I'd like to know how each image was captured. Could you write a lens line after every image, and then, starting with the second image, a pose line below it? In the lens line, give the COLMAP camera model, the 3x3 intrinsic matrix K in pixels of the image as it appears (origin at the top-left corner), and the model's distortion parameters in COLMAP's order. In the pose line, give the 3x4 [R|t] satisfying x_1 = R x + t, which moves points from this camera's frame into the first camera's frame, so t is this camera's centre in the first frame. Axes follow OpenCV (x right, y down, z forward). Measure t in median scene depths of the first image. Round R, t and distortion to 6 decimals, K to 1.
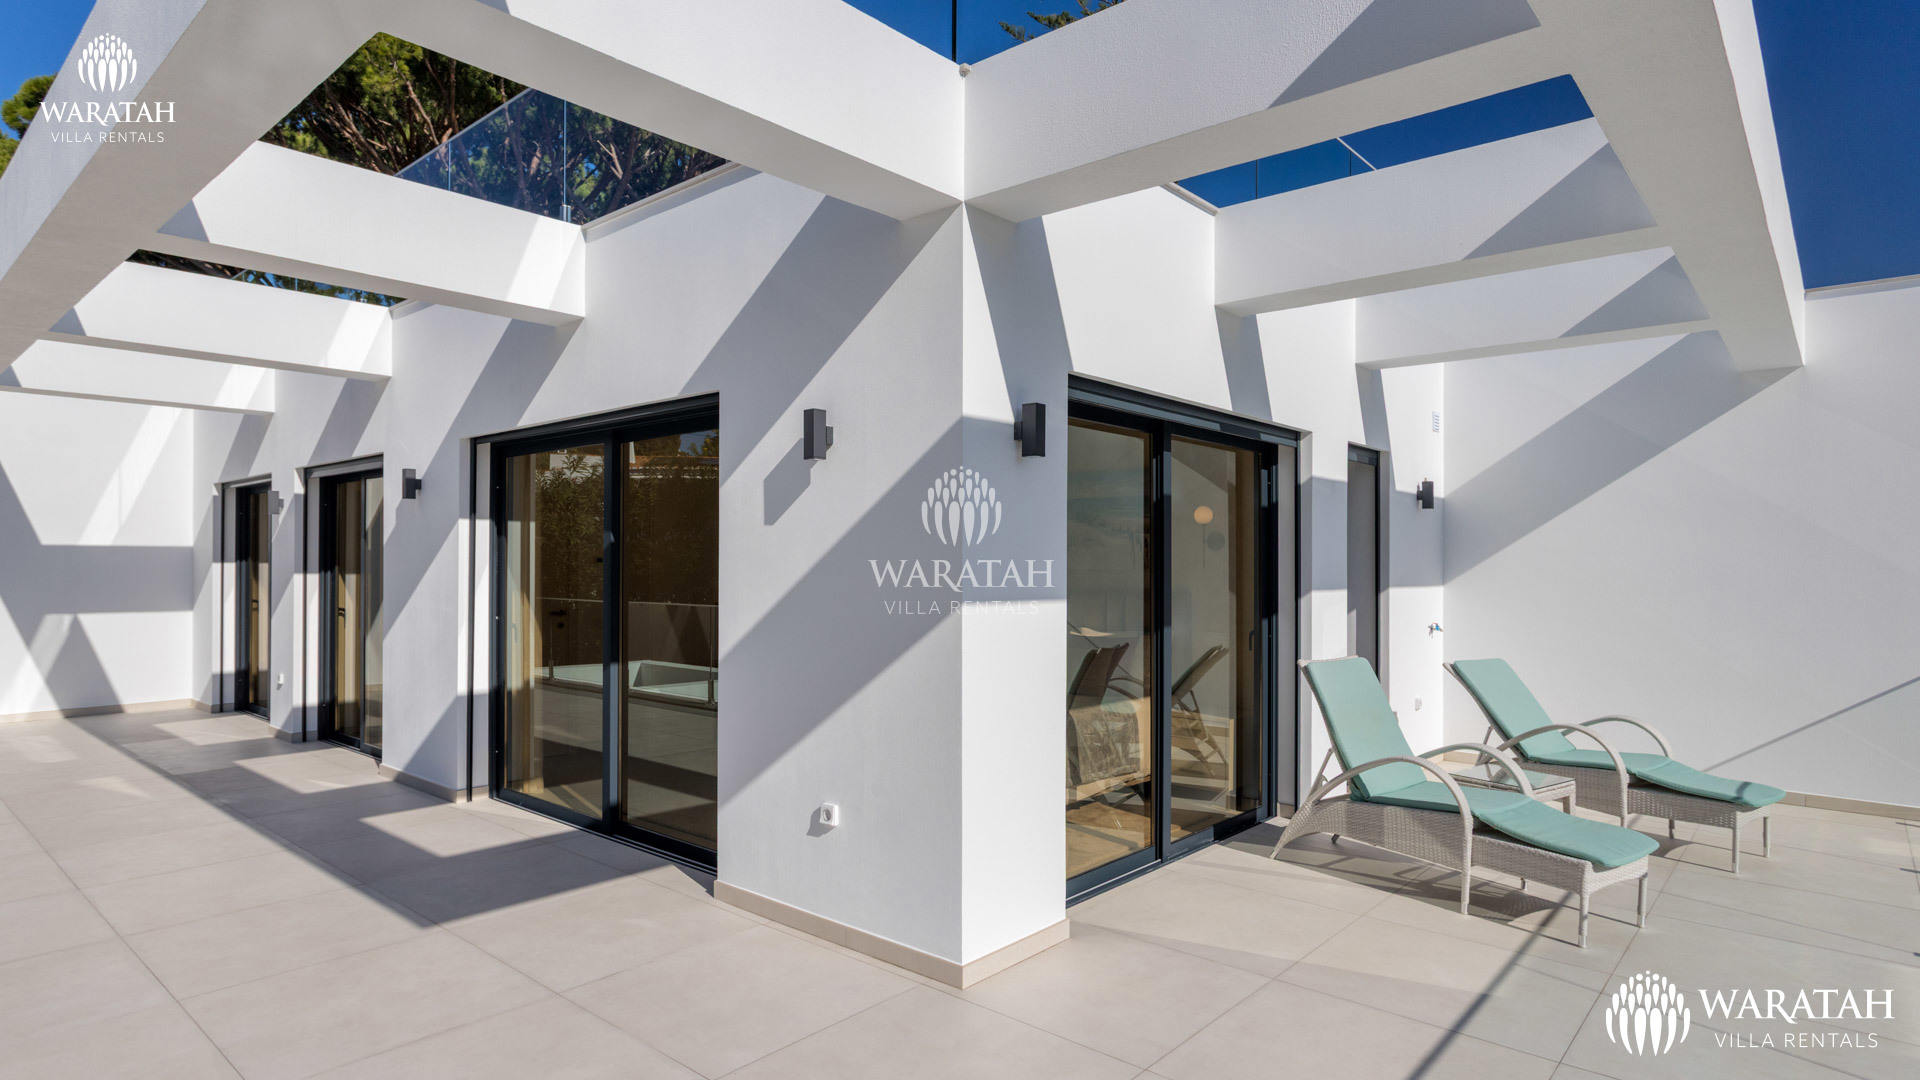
lens RADIAL K [[1022.2, 0, 950.0], [0, 1022.2, 555.4], [0, 0, 1]] dist [-0.025449, -0.000596]
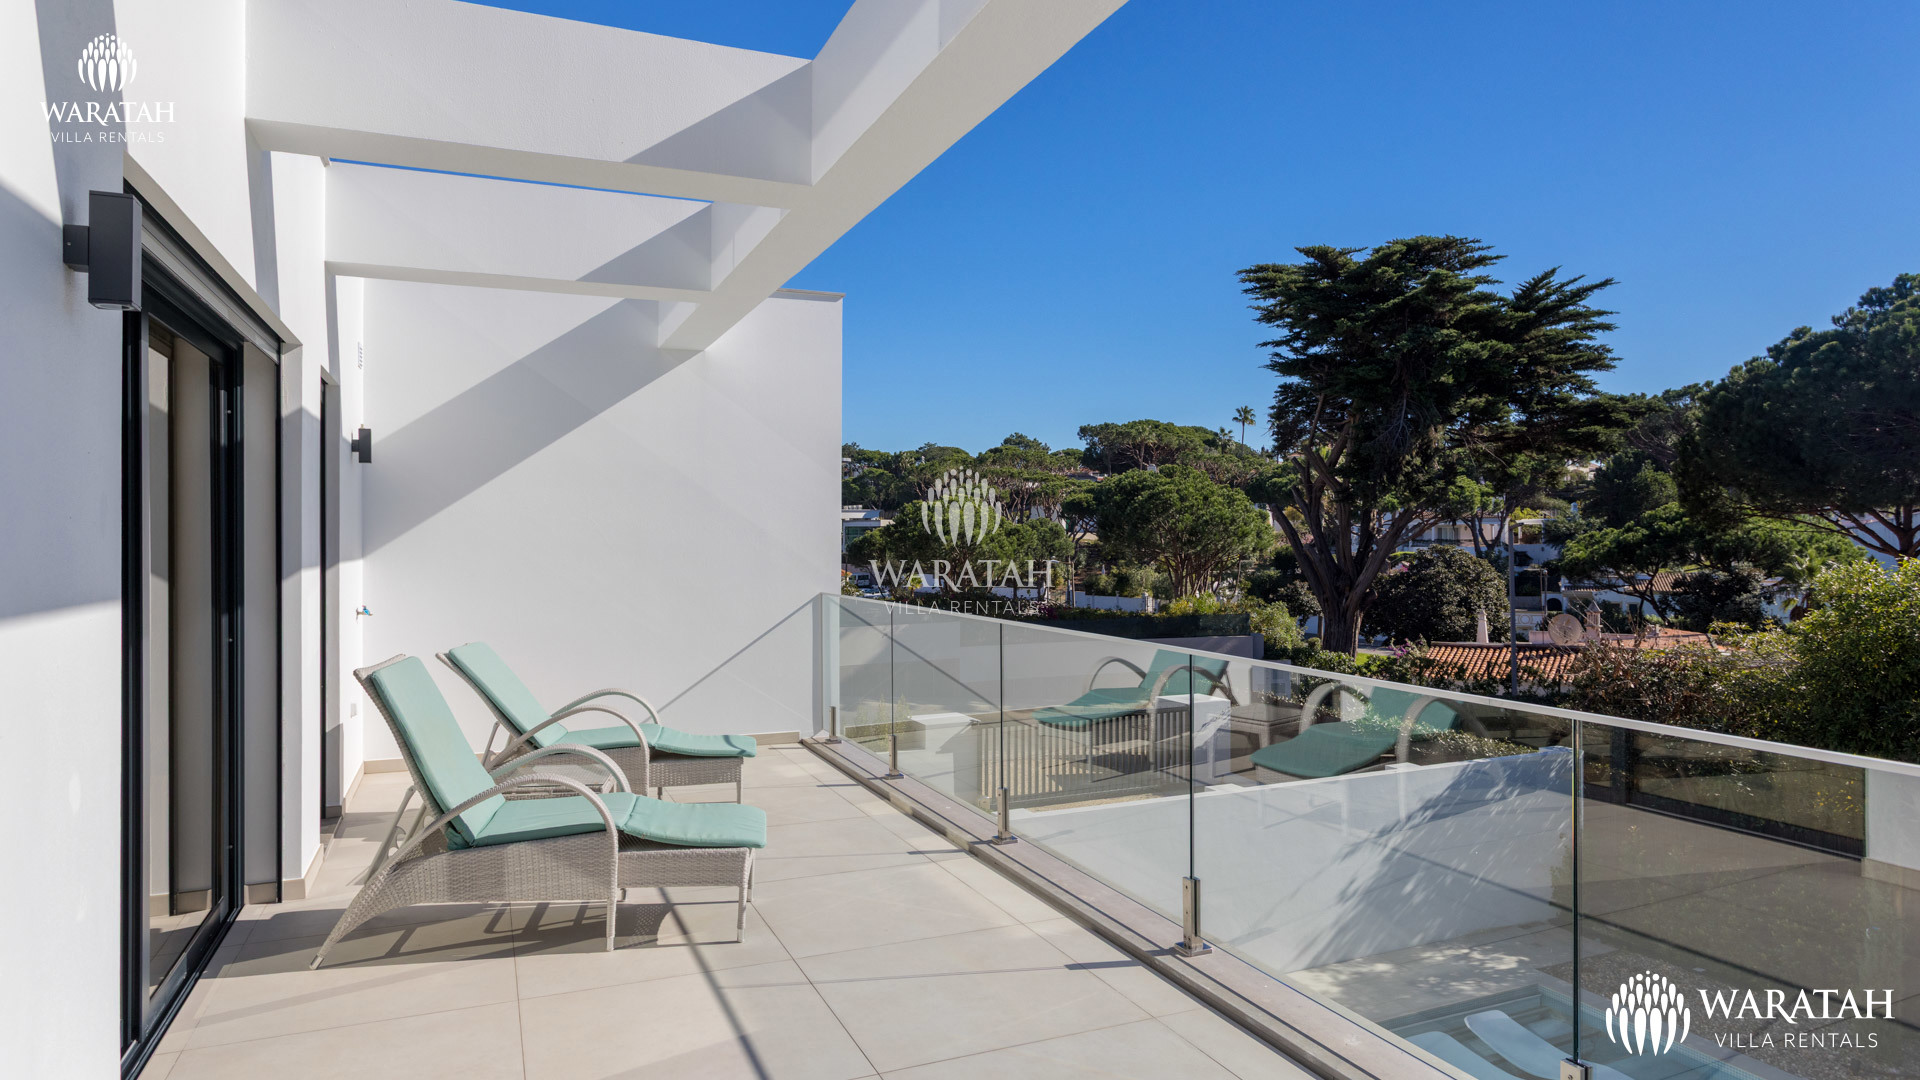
lens RADIAL K [[1088.6, 0, 954.2], [0, 1088.6, 535.5], [0, 0, 1]] dist [0.003459, -0.000345]
pose [[0.430438, -0.009208, 0.902573, -0.156181], [-0.001030, 0.999942, 0.010693, 0.002518], [-0.902619, -0.005532, 0.430404, 0.321045]]
